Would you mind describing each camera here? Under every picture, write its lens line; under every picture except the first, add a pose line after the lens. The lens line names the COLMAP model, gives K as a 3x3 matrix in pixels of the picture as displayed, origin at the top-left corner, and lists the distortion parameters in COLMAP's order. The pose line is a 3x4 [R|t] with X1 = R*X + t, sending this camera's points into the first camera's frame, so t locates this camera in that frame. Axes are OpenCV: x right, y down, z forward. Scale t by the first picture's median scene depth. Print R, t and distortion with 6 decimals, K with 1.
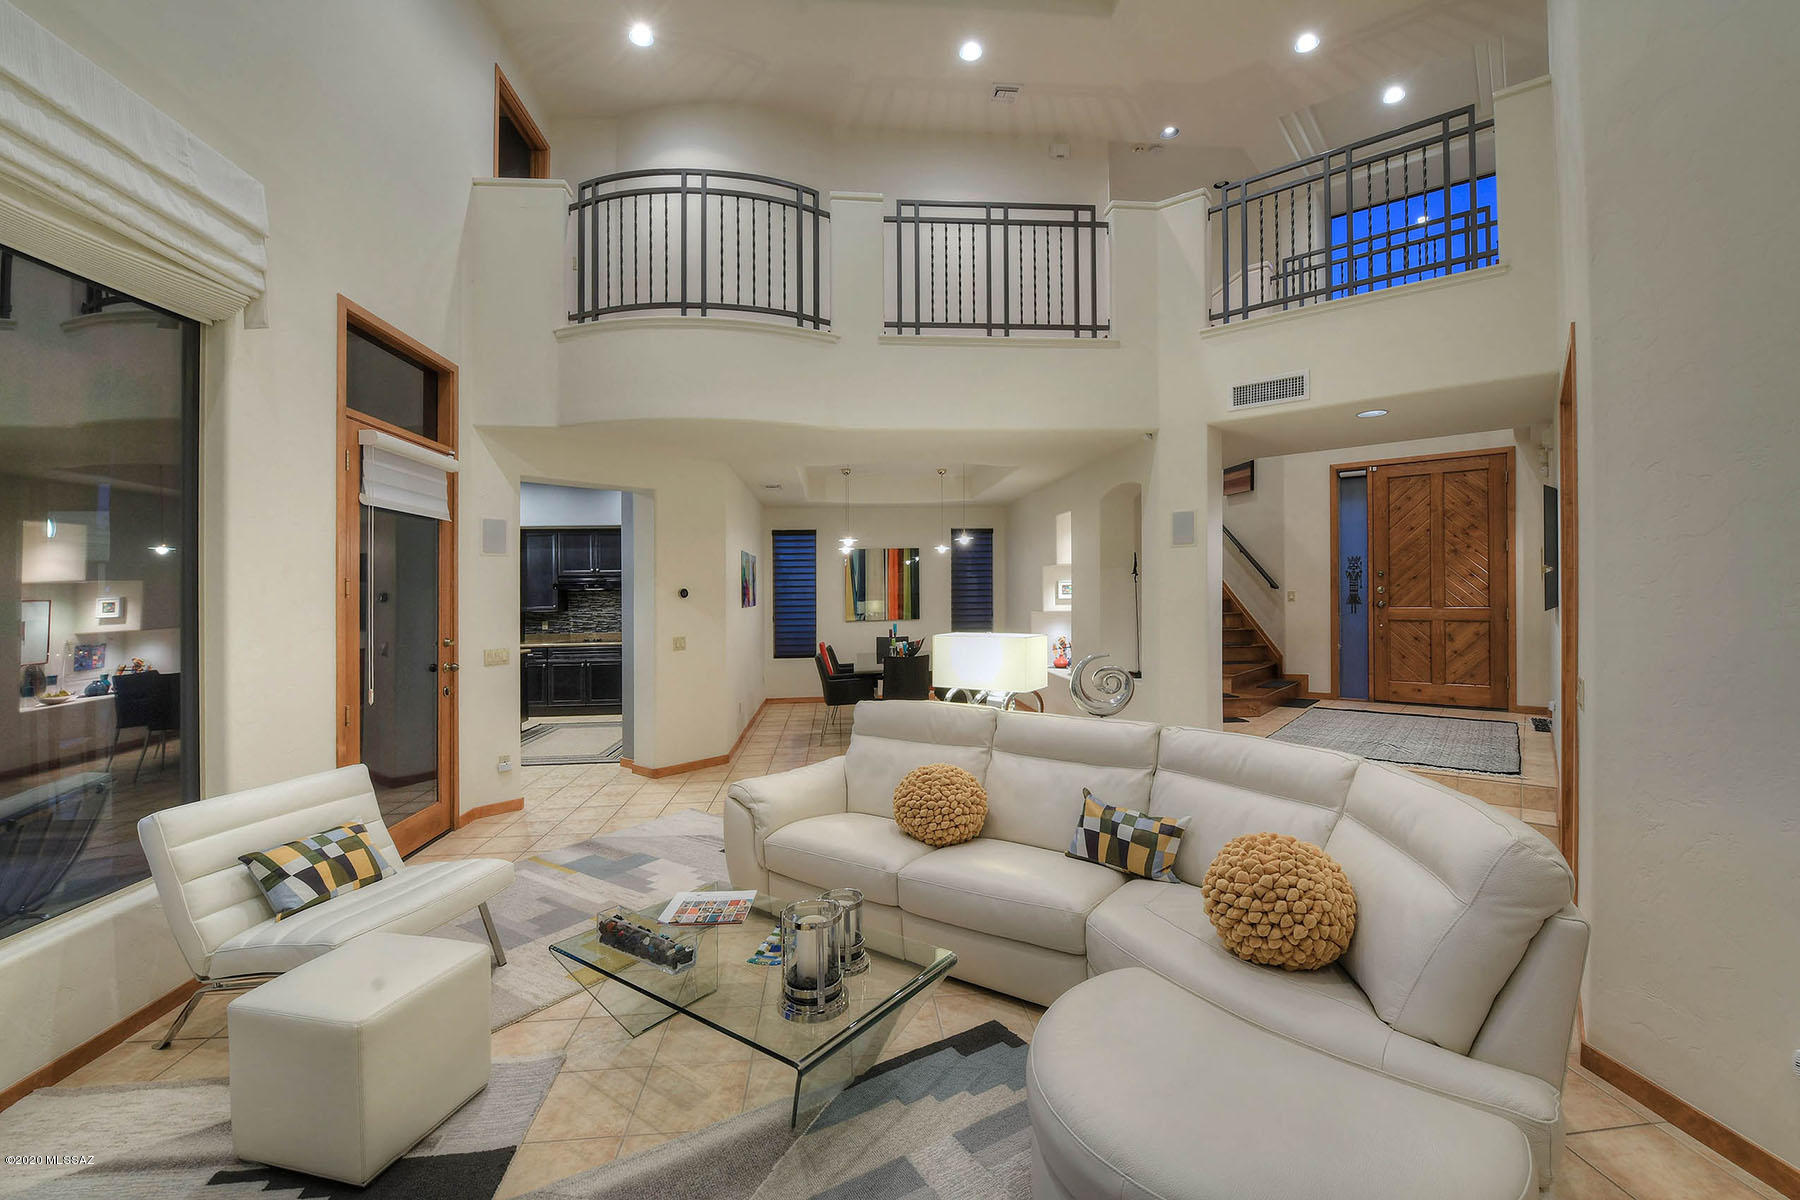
lens RADIAL K [[760.2, 0, 872.4], [0, 760.2, 601.7], [0, 0, 1]] dist [-0.011876, -0.000124]
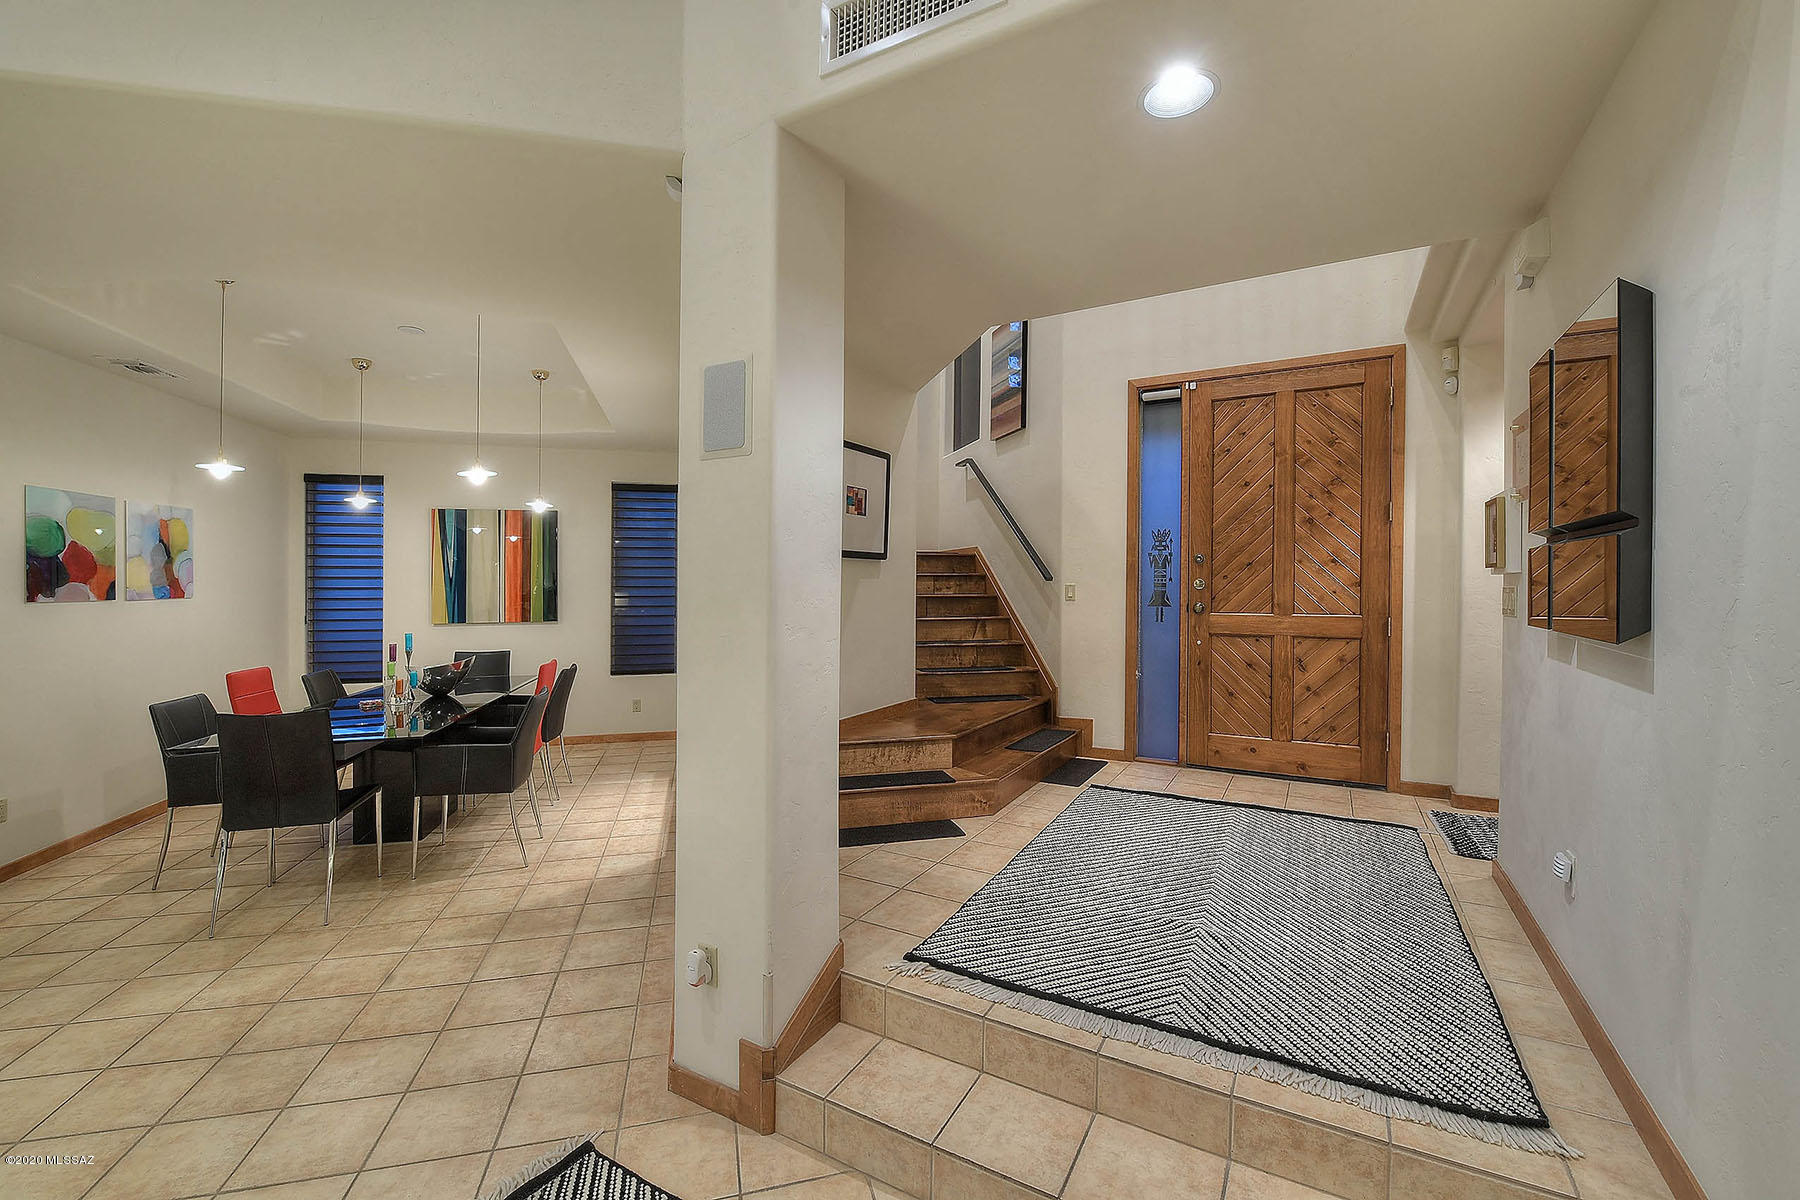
lens RADIAL K [[761.3, 0, 900.0], [0, 761.3, 600.0], [0, 0, 1]] dist [-0.019275, -0.000432]
pose [[0.978471, 0.011901, 0.206041, 0.335816], [-0.013260, 0.999898, 0.005216, -0.003272], [-0.205958, -0.007836, 0.978529, 0.487682]]
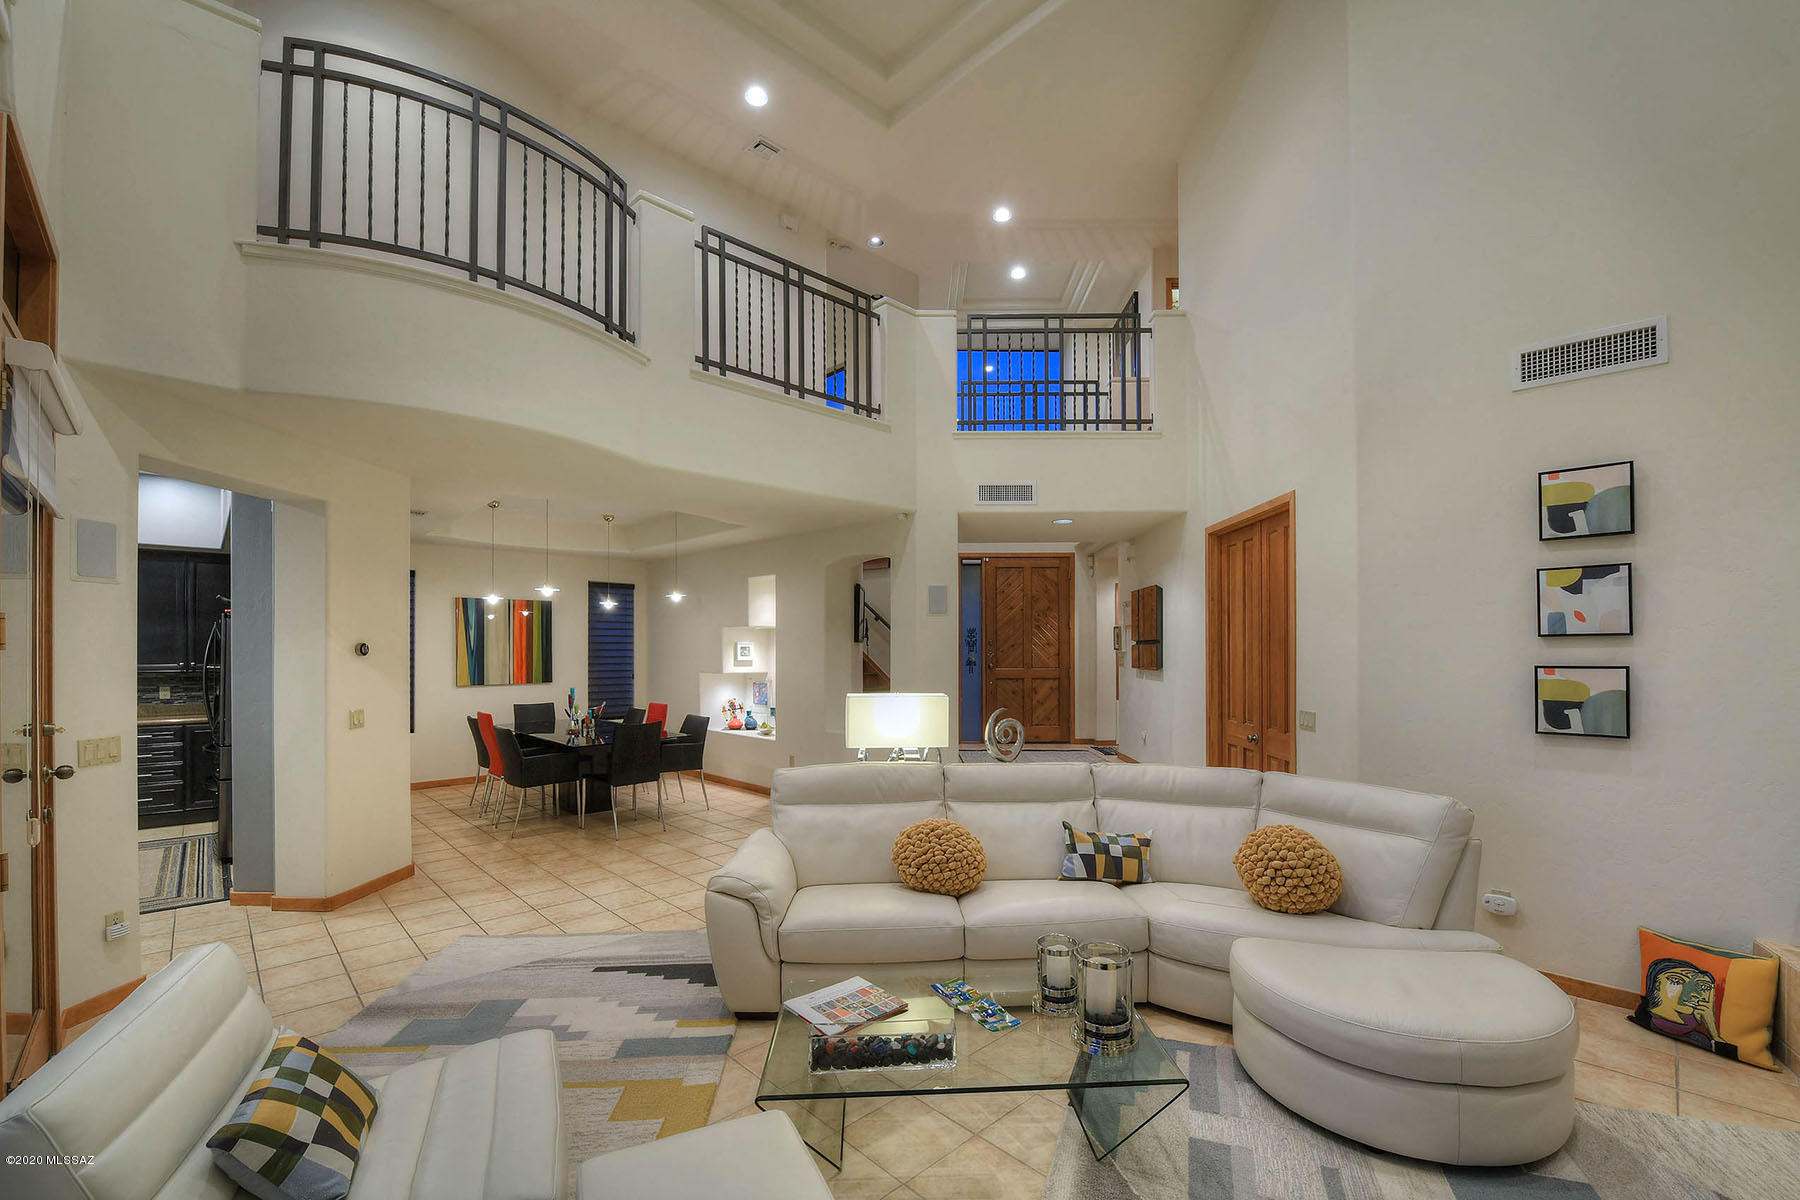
lens RADIAL K [[770.9, 0, 895.4], [0, 770.9, 663.7], [0, 0, 1]] dist [-0.018538, -0.000069]
pose [[0.770089, 0.003594, 0.637927, -0.306194], [-0.003994, 0.999992, -0.000813, 0.001114], [-0.637924, -0.001922, 0.770097, 0.109504]]
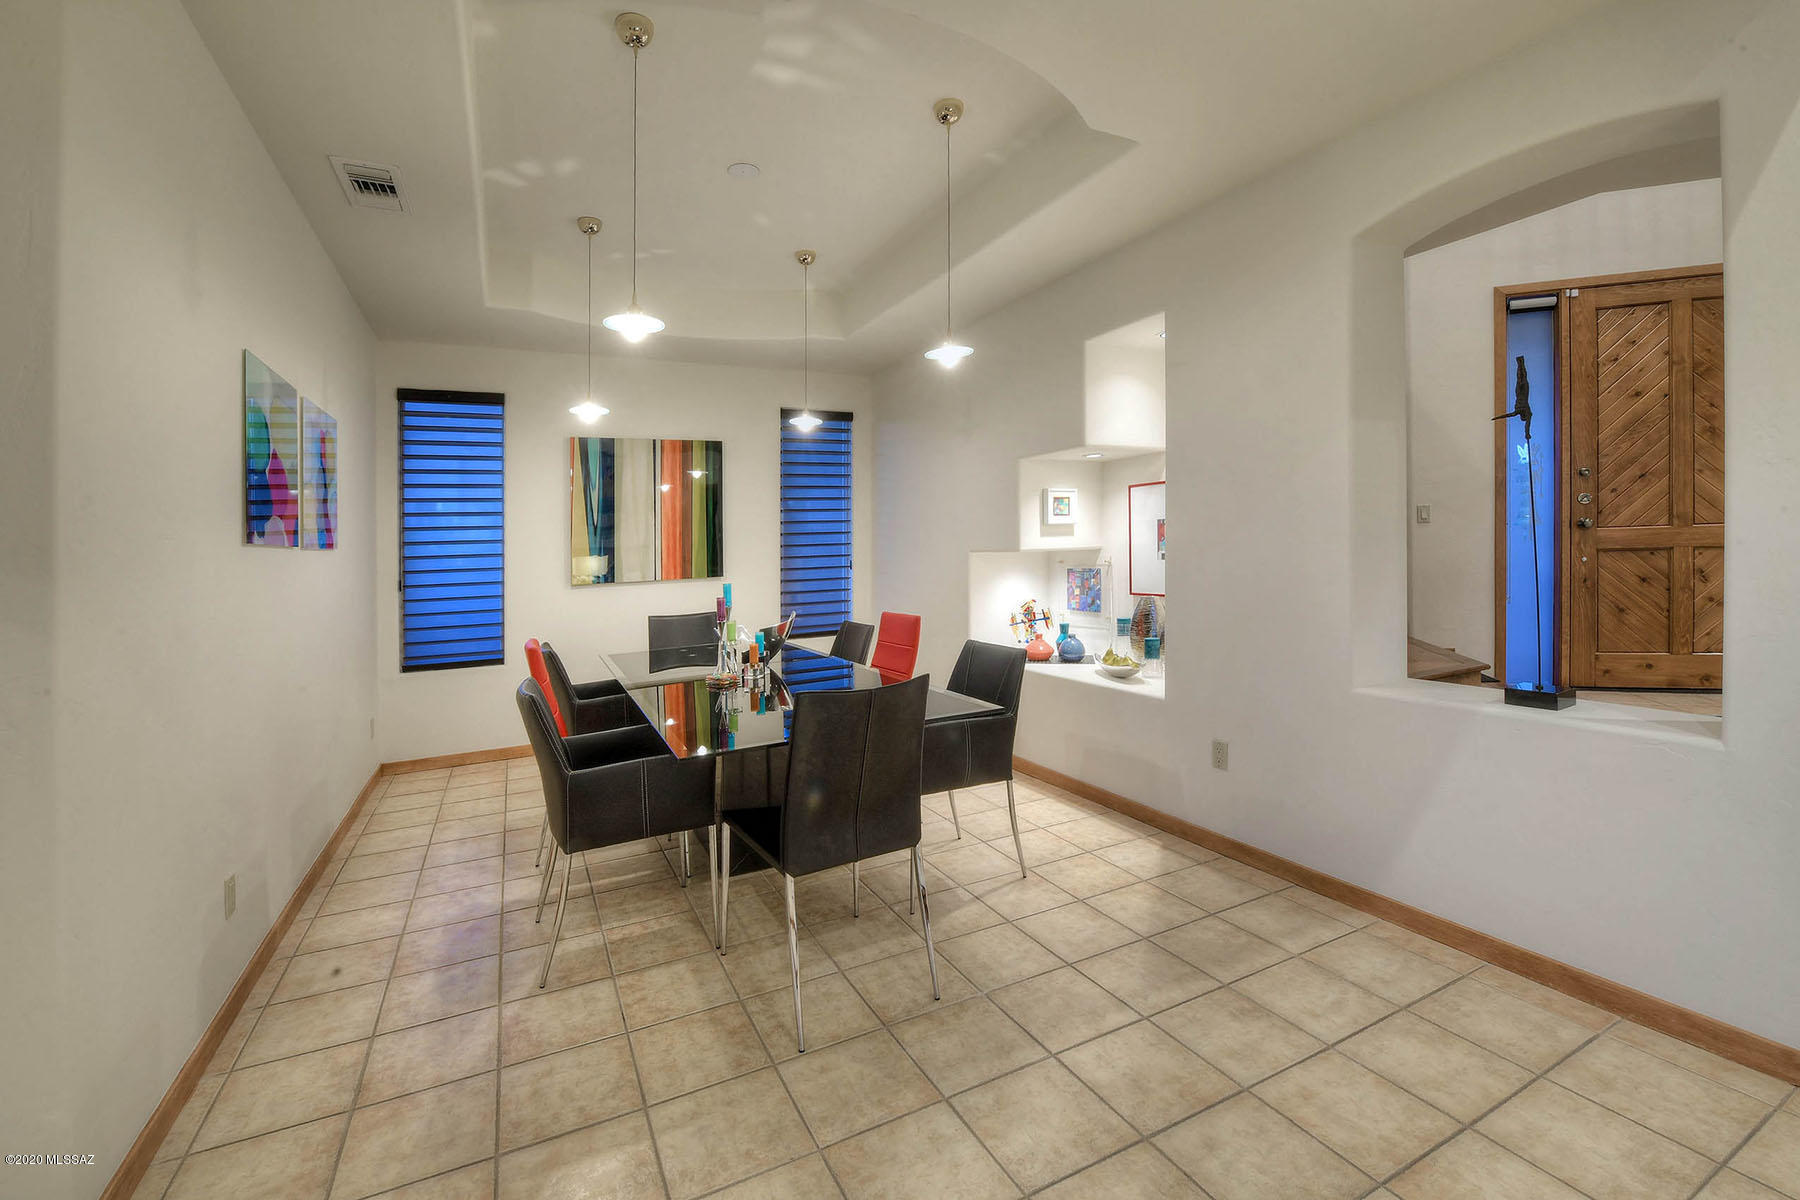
lens RADIAL K [[759.3, 0, 892.0], [0, 759.3, 564.1], [0, 0, 1]] dist [-0.000811, -0.011662]
pose [[0.915265, -0.019652, 0.402373, -0.064030], [0.020635, 0.999785, 0.001892, 0.024836], [-0.402324, 0.006572, 0.915474, 0.739018]]
